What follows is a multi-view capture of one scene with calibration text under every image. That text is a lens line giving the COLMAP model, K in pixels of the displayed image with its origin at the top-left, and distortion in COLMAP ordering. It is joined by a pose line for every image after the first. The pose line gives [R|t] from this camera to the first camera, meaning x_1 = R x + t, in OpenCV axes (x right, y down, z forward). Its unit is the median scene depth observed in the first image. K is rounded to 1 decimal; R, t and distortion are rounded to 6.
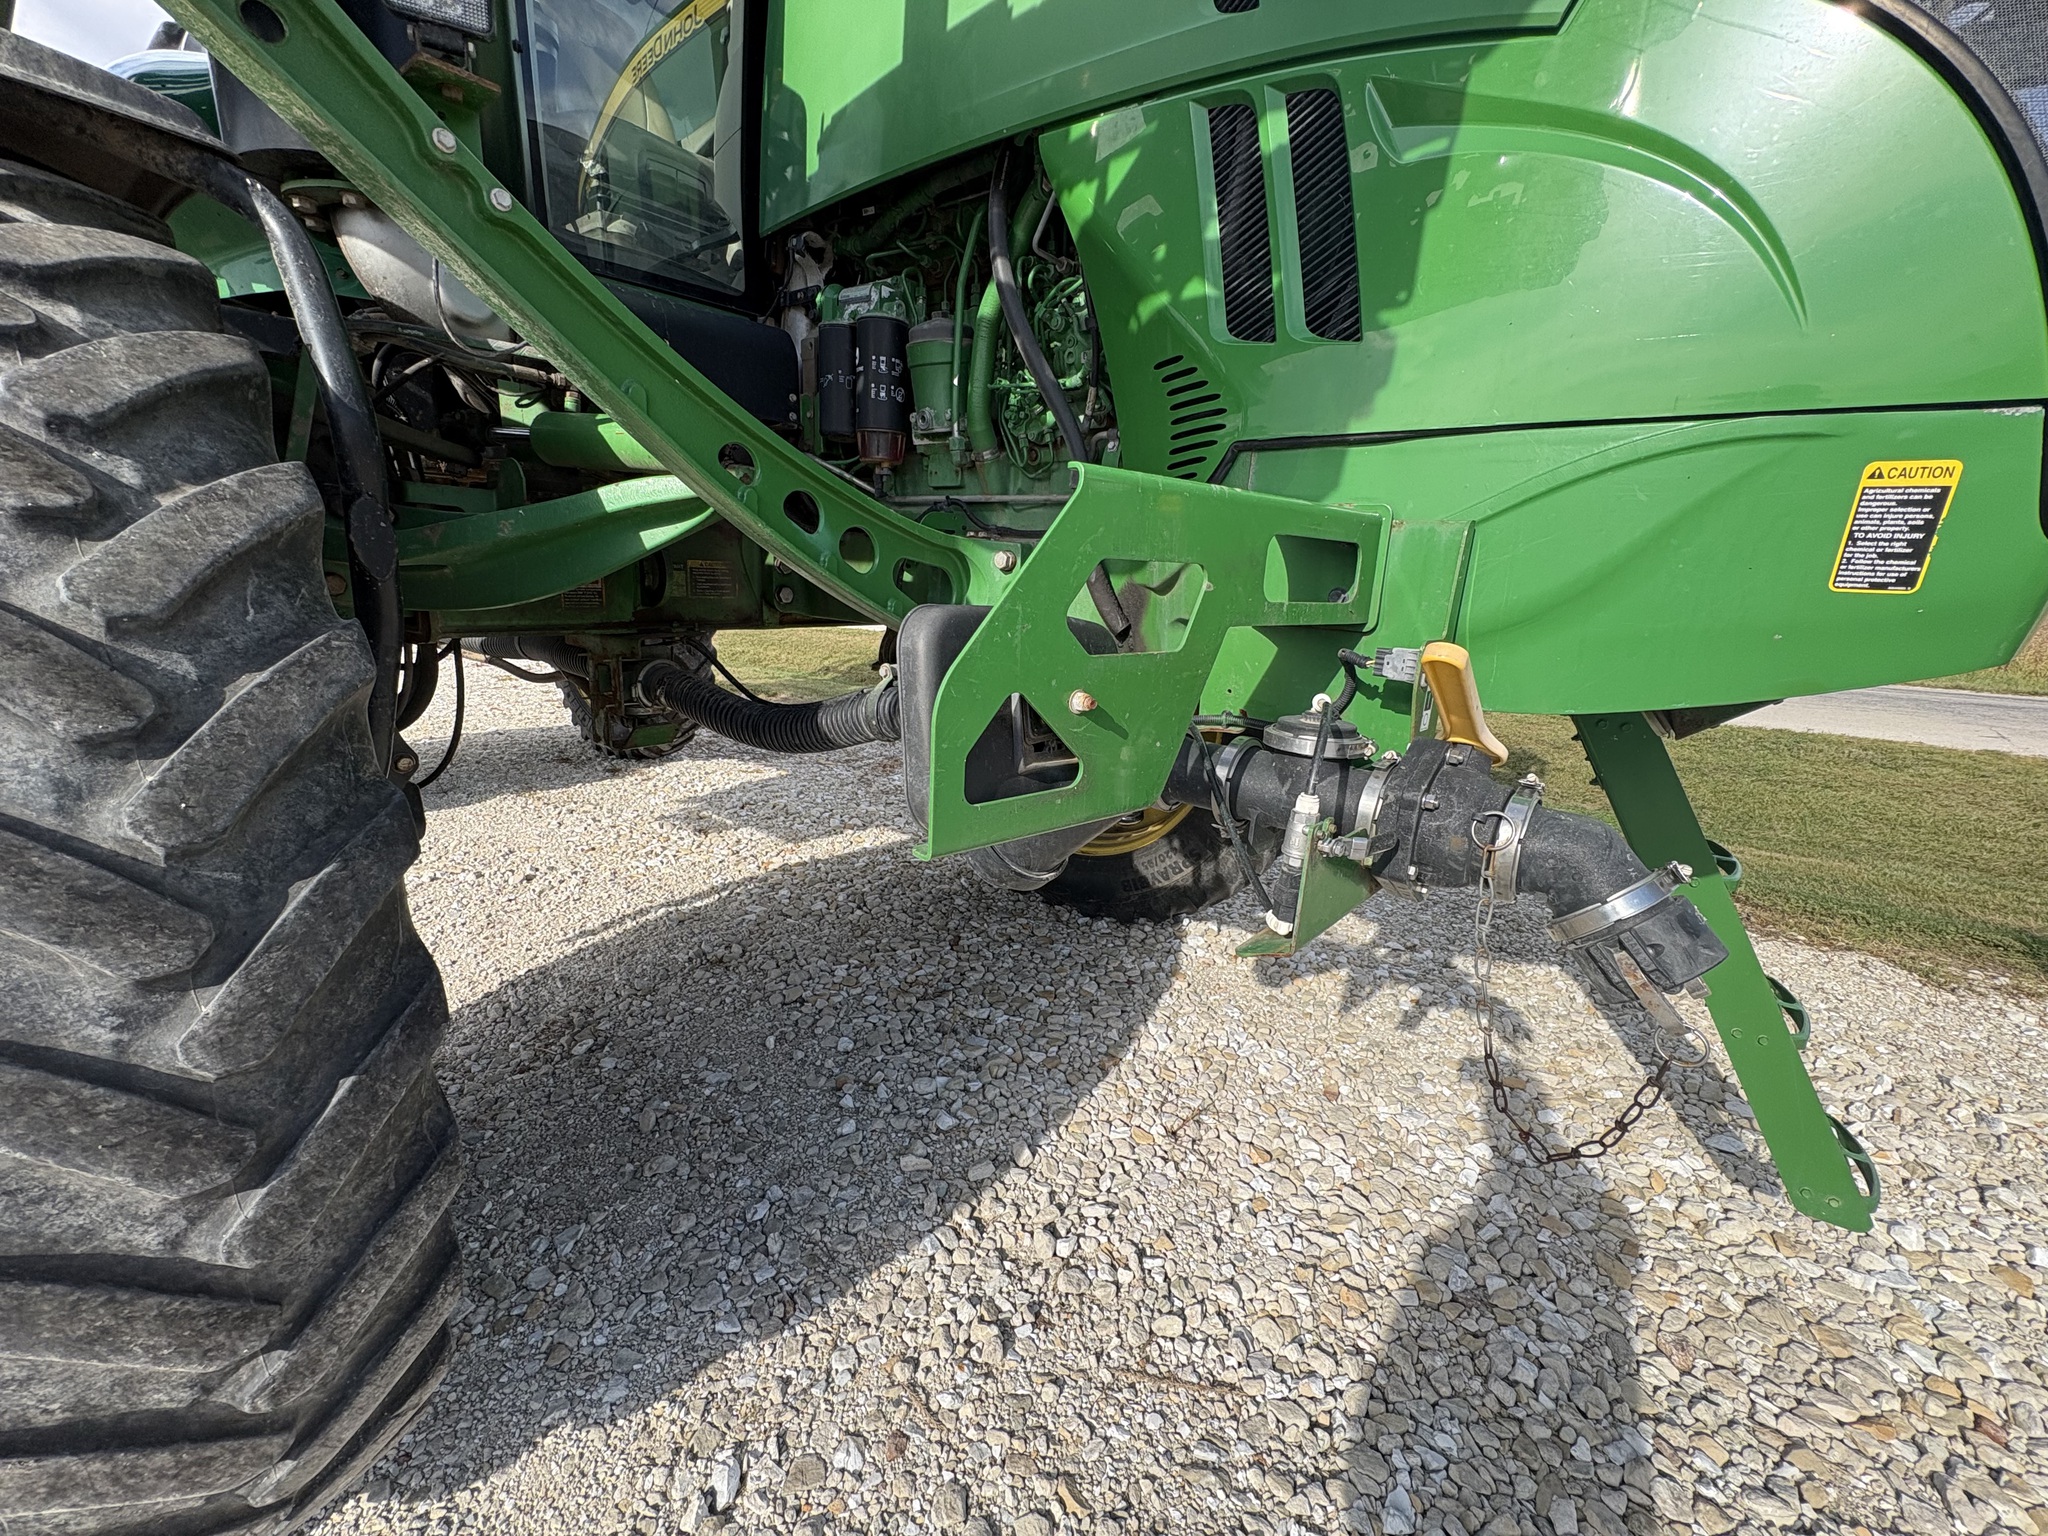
lens RADIAL K [[814.6, 0, 1016.8], [0, 814.6, 780.6], [0, 0, 1]] dist [-0.000099, 0.000034]
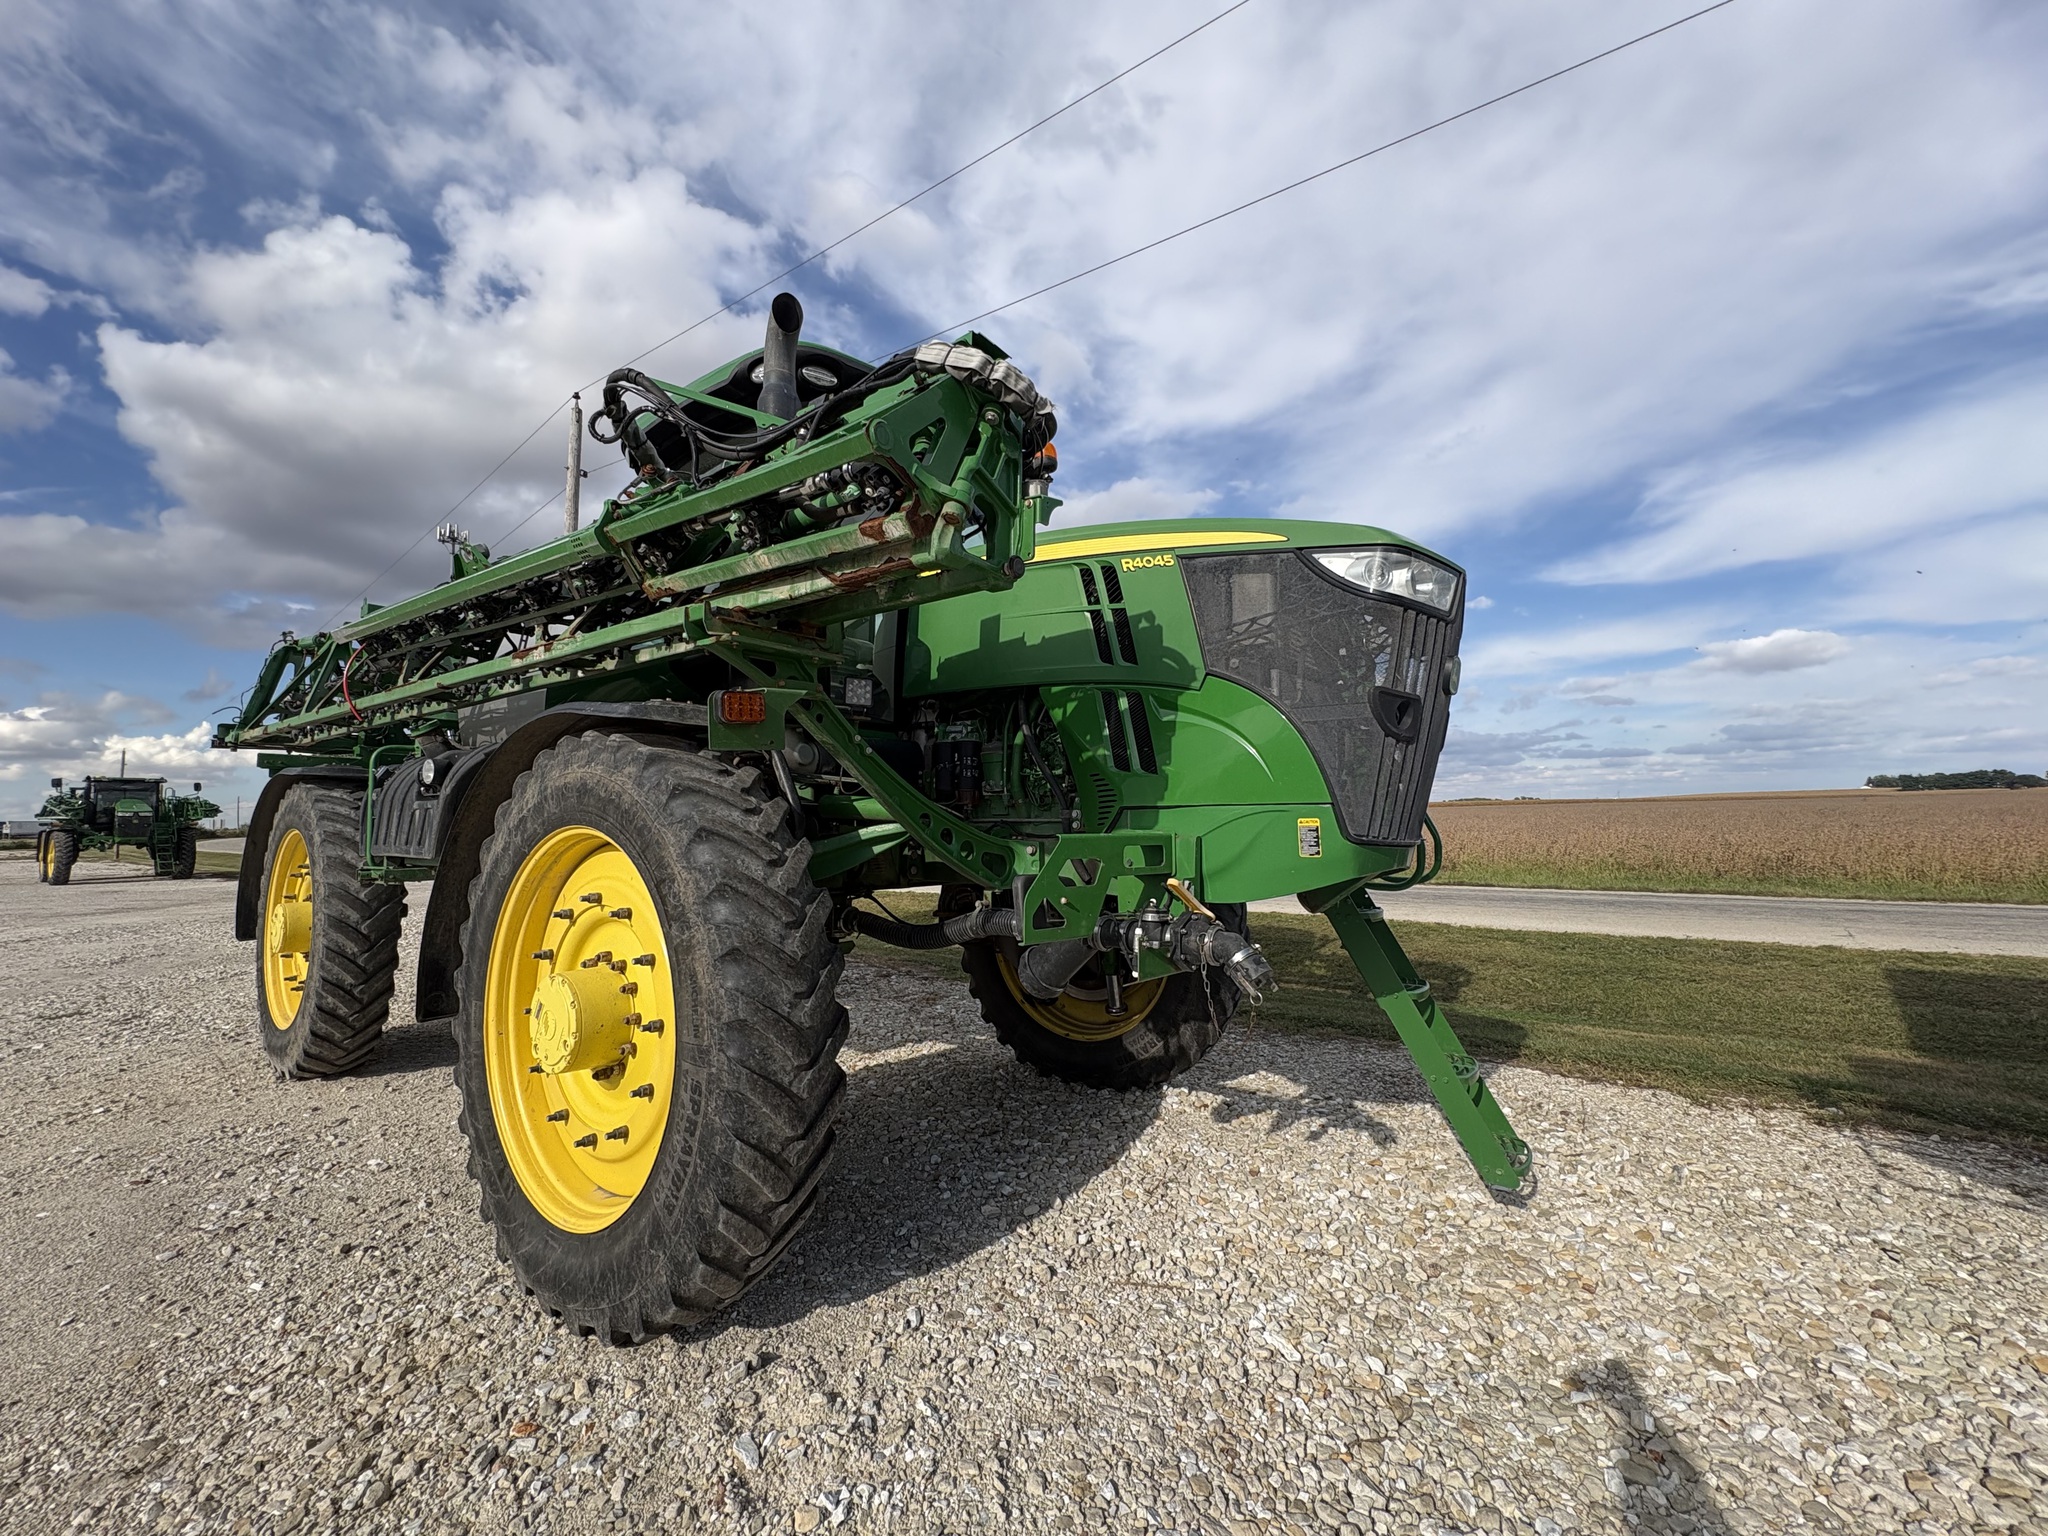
lens RADIAL K [[814.6, 0, 1030.3], [0, 814.6, 763.4], [0, 0, 1]] dist [-0.000099, 0.000034]
pose [[0.998930, -0.043632, 0.015318, -0.033538], [0.046242, 0.944267, -0.325915, 0.173129], [-0.000244, 0.326275, 0.945275, -0.898893]]
